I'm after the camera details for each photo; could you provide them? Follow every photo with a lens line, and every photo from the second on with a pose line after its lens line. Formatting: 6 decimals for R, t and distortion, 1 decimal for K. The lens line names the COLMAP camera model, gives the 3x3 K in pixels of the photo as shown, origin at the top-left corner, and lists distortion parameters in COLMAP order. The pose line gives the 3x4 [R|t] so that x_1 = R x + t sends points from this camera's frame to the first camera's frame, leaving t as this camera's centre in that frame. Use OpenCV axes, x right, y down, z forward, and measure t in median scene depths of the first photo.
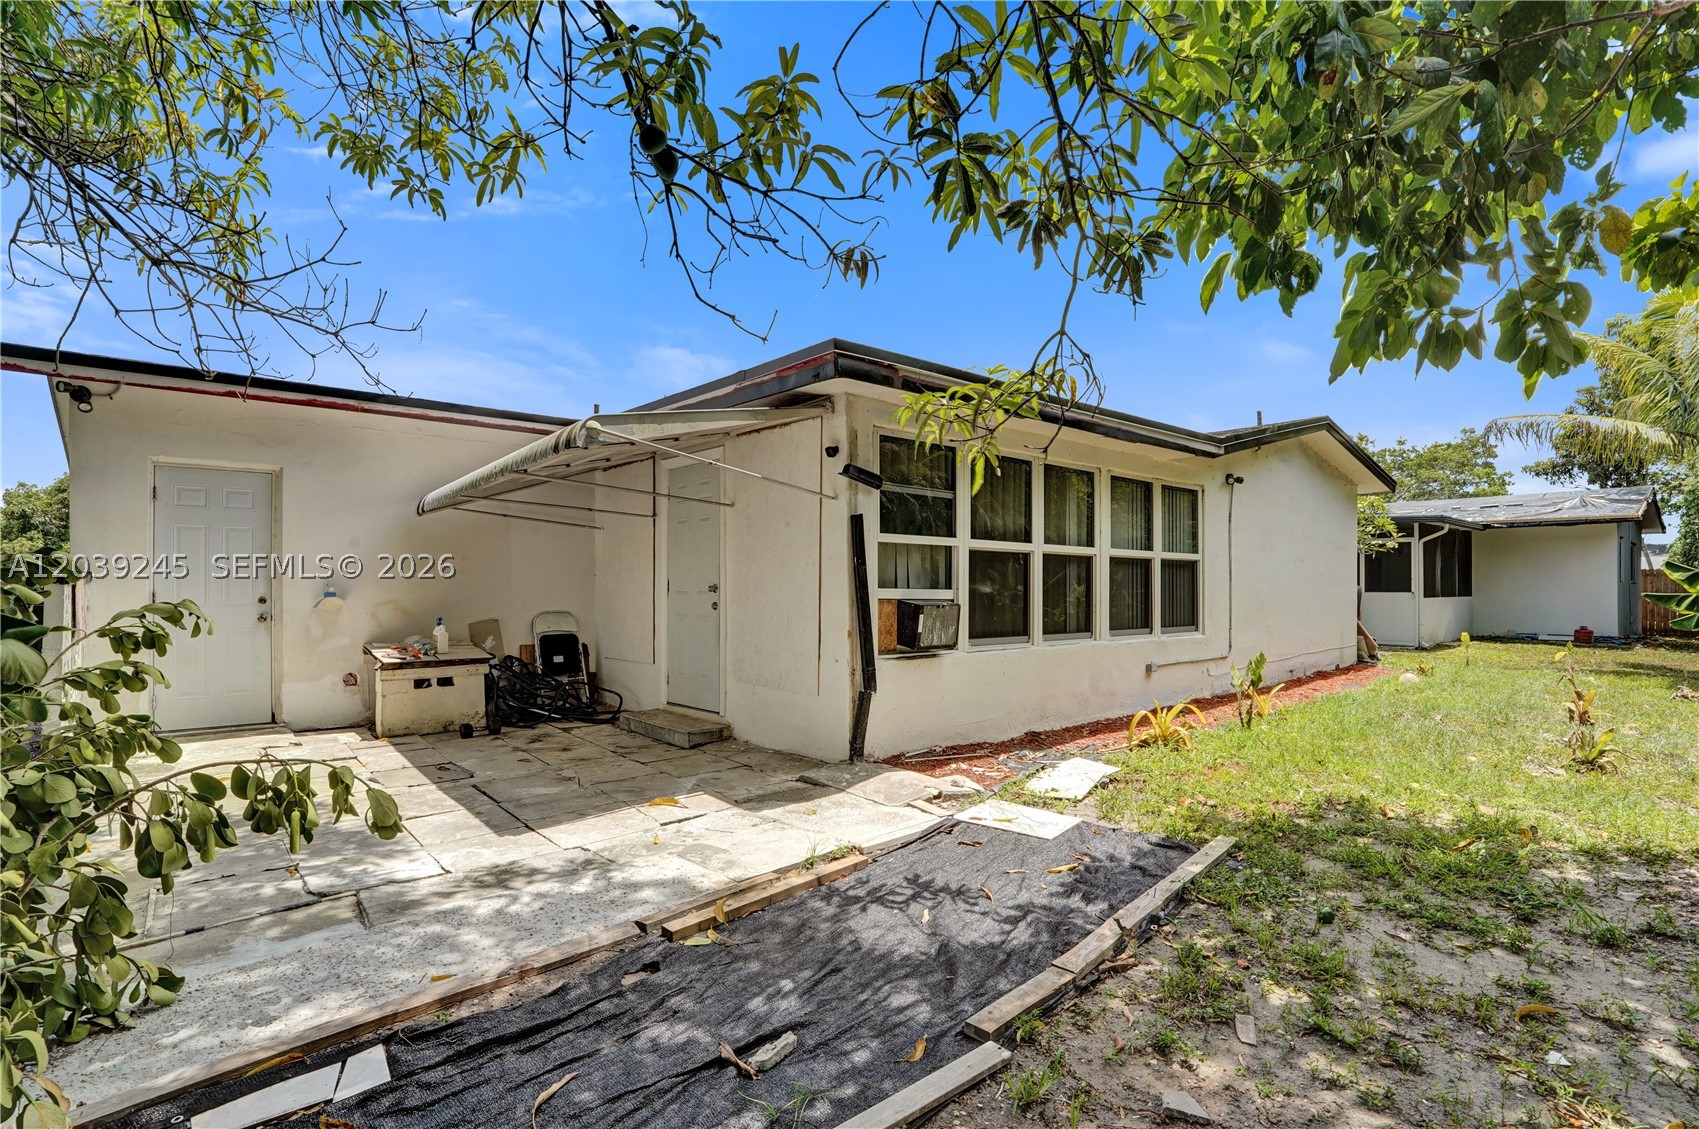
lens RADIAL K [[841.0, 0, 851.9], [0, 841.0, 579.3], [0, 0, 1]] dist [-0.070344, 0.026756]
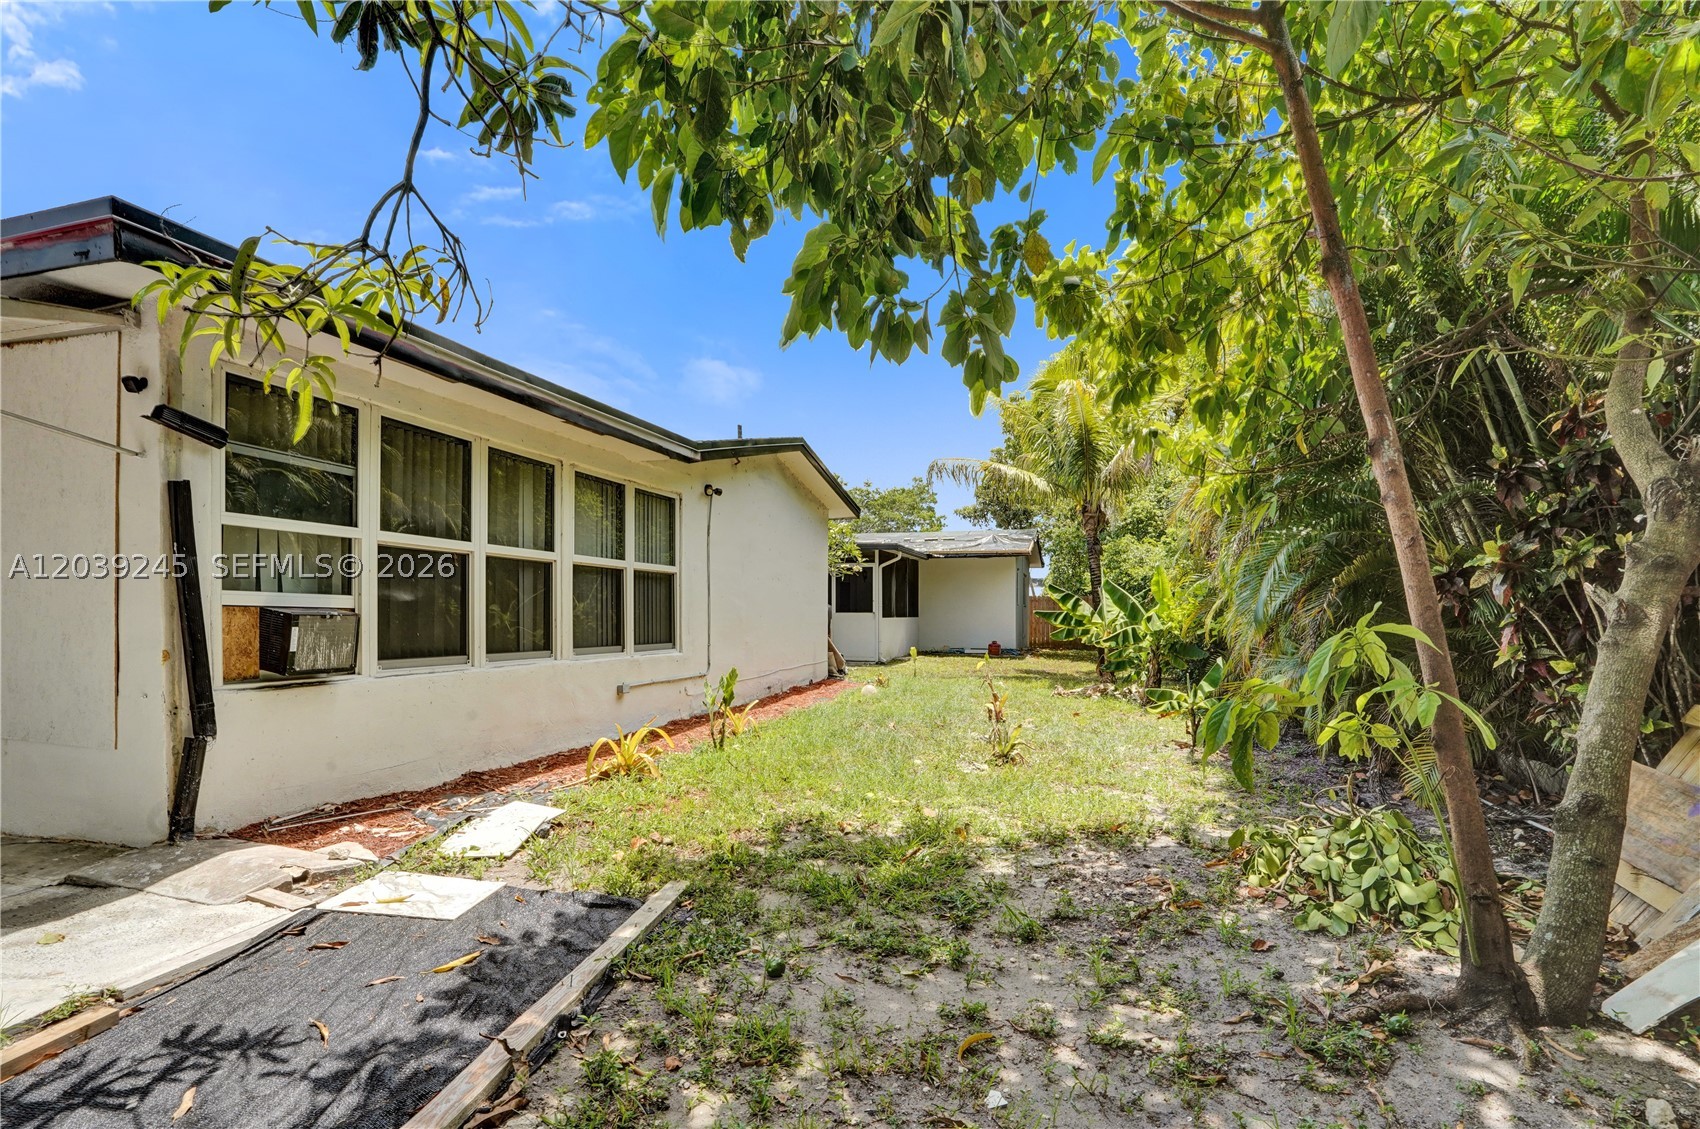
lens RADIAL K [[841.5, 0, 852.4], [0, 841.5, 579.3], [0, 0, 1]] dist [-0.070344, 0.026756]
pose [[0.840878, 0.021893, 0.540782, 0.110084], [-0.005119, 0.999459, -0.032503, 0.021911], [-0.541201, 0.024563, 0.840534, 0.141295]]
